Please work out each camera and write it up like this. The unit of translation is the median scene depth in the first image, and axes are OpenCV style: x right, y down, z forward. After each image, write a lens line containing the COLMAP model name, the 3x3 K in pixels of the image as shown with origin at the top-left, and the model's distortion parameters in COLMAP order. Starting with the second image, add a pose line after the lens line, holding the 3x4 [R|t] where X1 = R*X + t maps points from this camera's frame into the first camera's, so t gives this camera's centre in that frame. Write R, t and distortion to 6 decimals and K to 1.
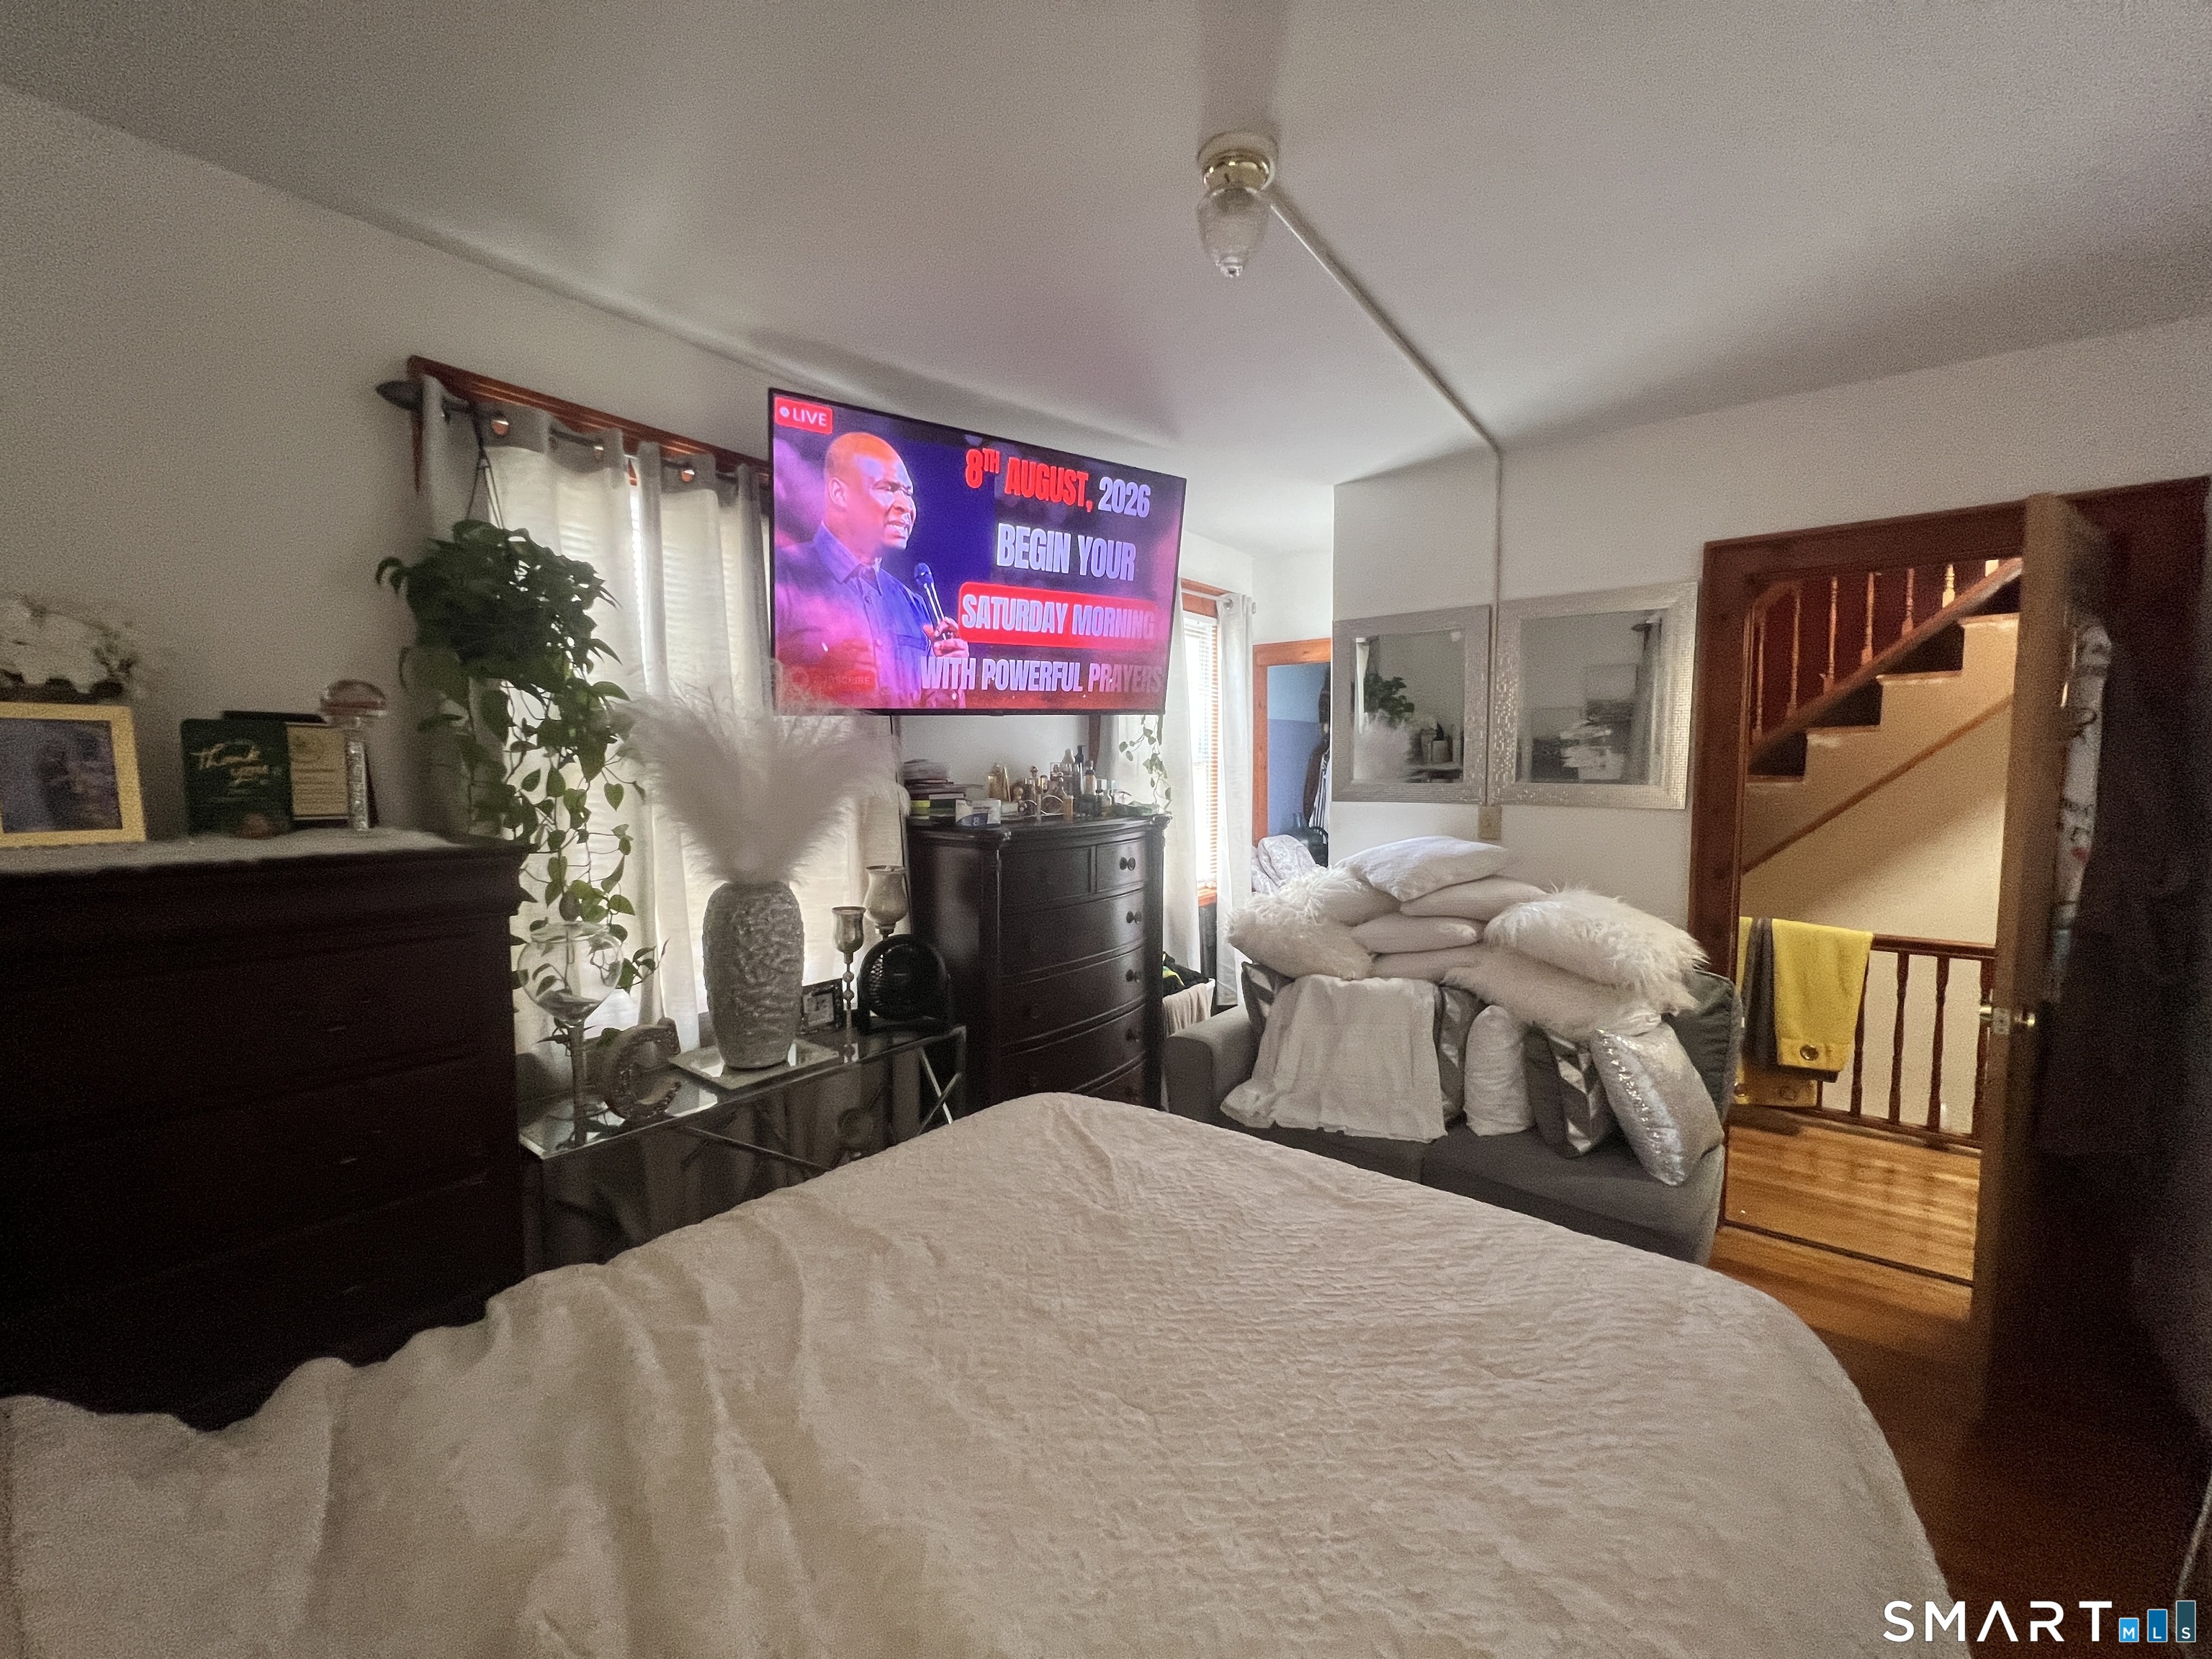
lens RADIAL K [[900.5, 0, 1099.1], [0, 900.5, 834.3], [0, 0, 1]] dist [0.001404, 0.000110]
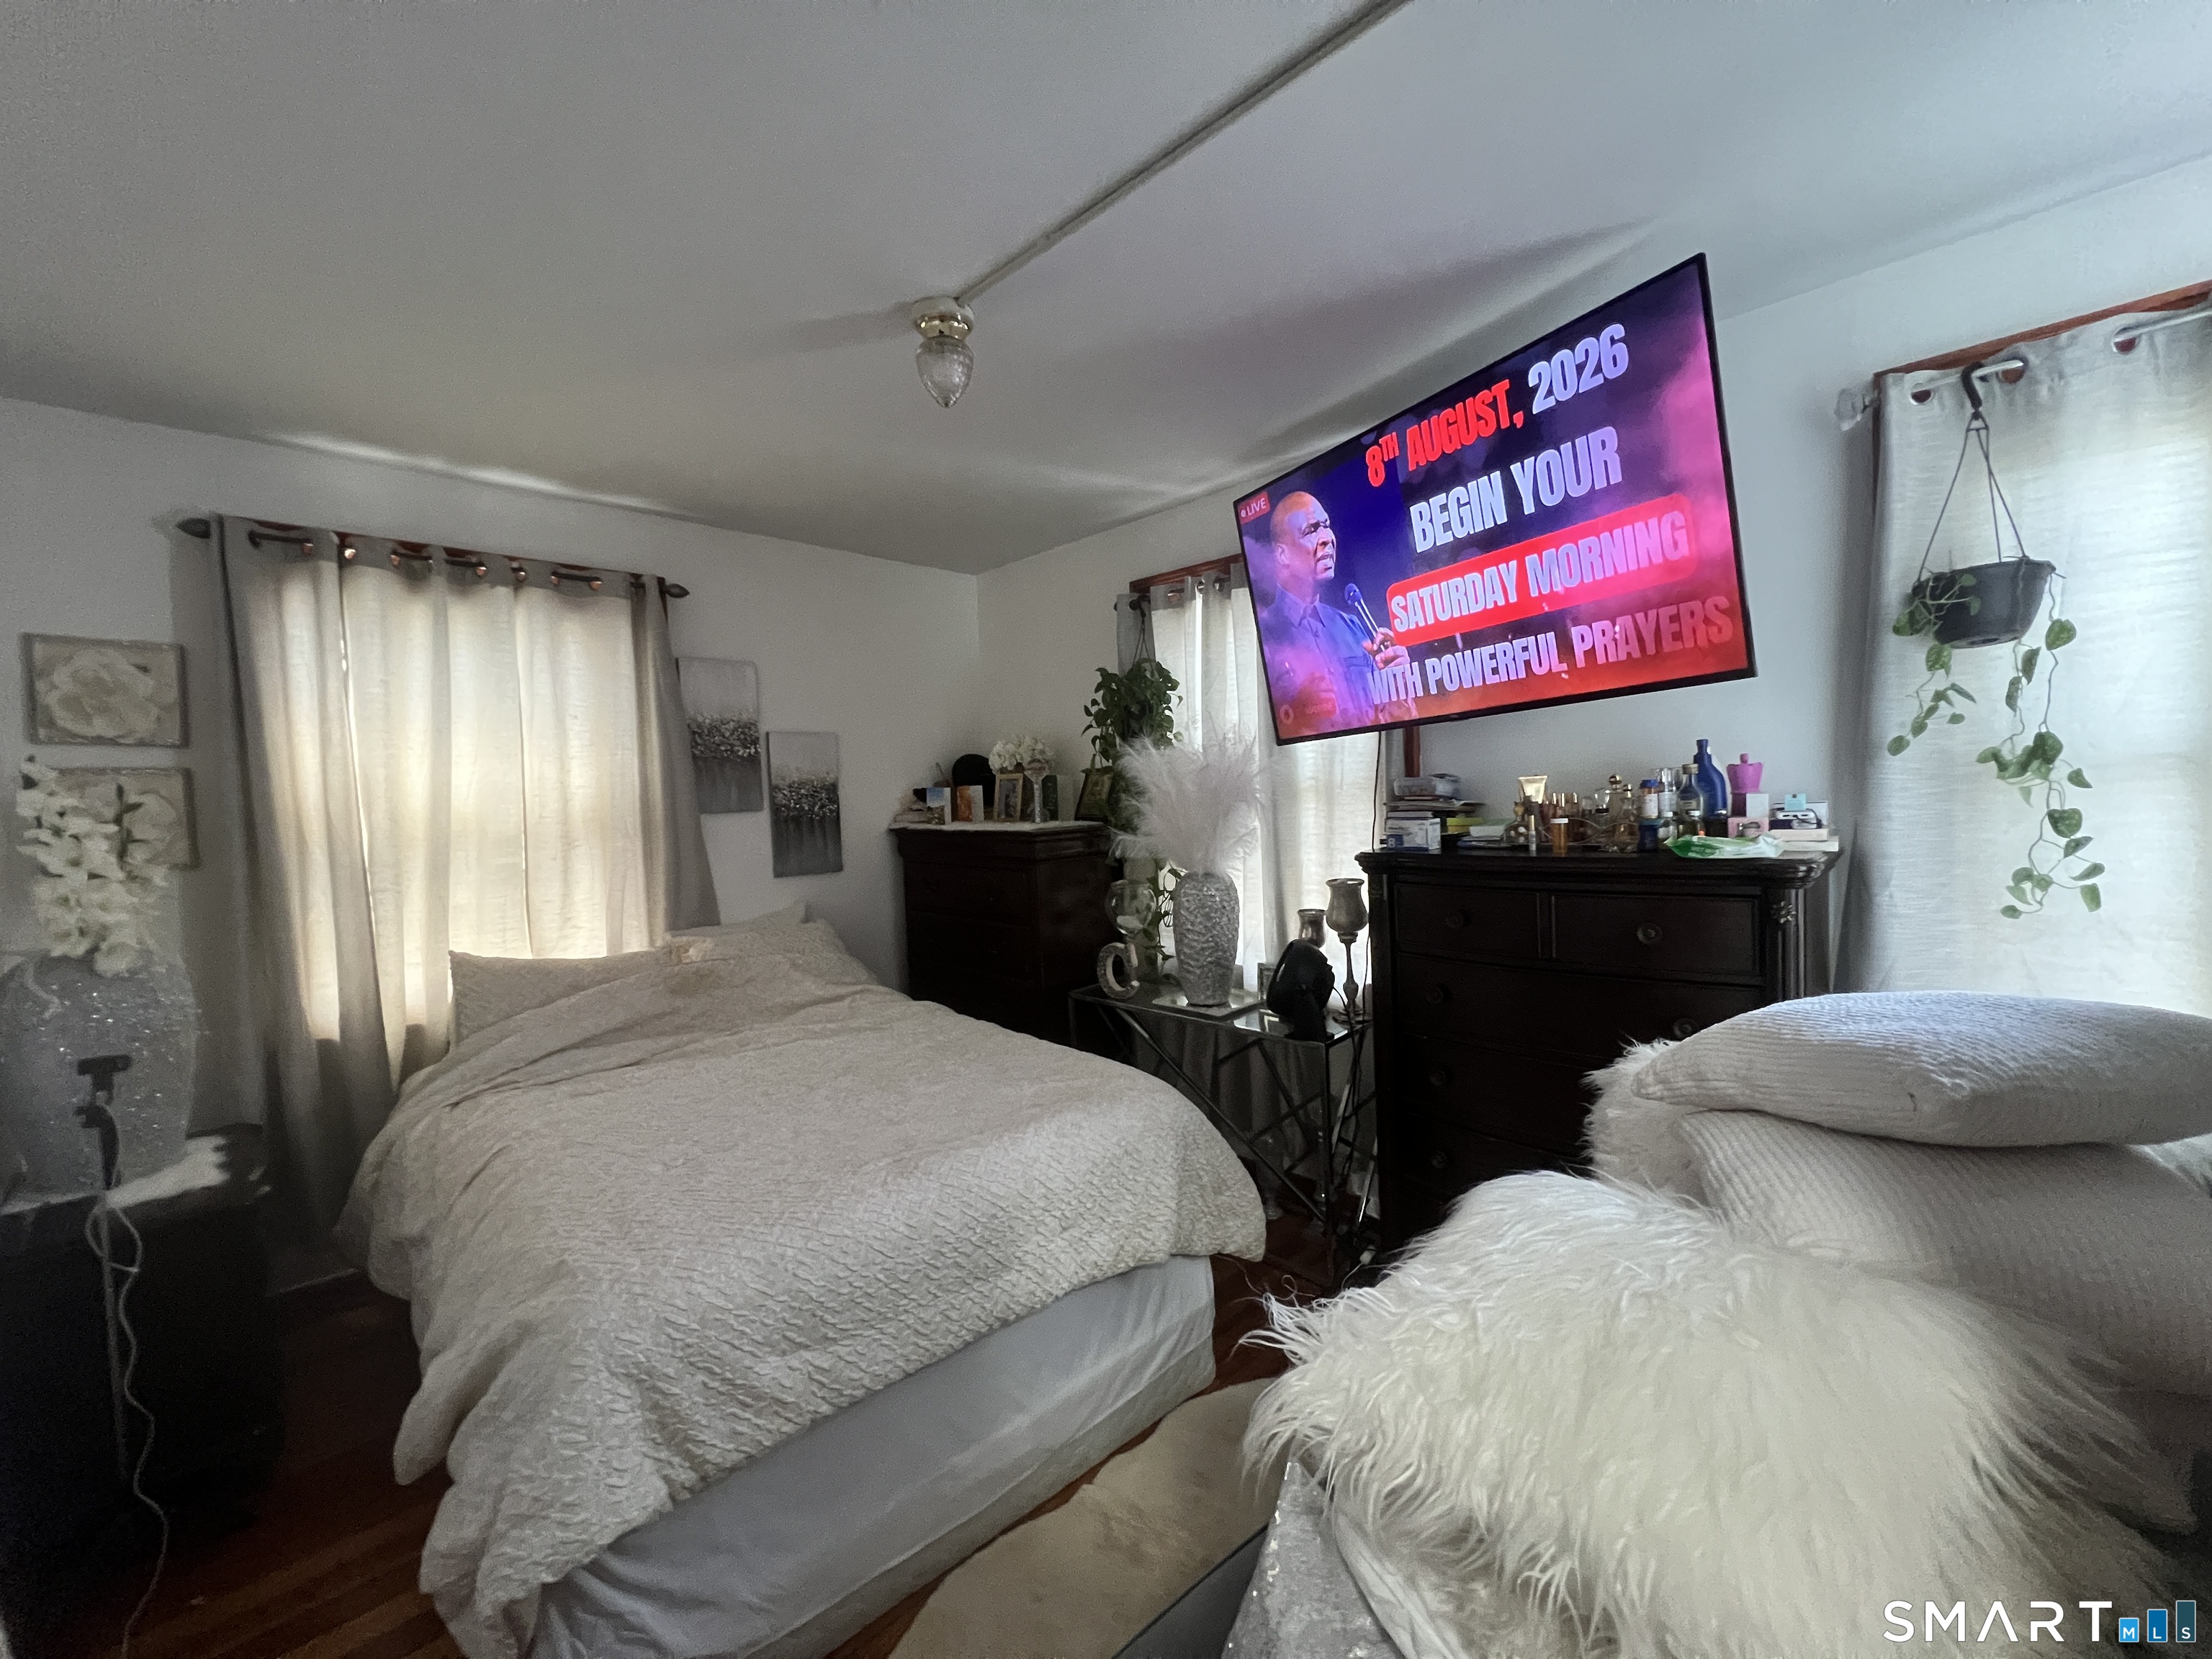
lens RADIAL K [[900.5, 0, 1099.6], [0, 900.5, 829.8], [0, 0, 1]] dist [0.001404, 0.000110]
pose [[-0.143483, 0.050961, -0.988340, 0.801656], [-0.034728, 0.997799, 0.056491, -0.067666], [0.989043, 0.042429, -0.141398, 0.817245]]
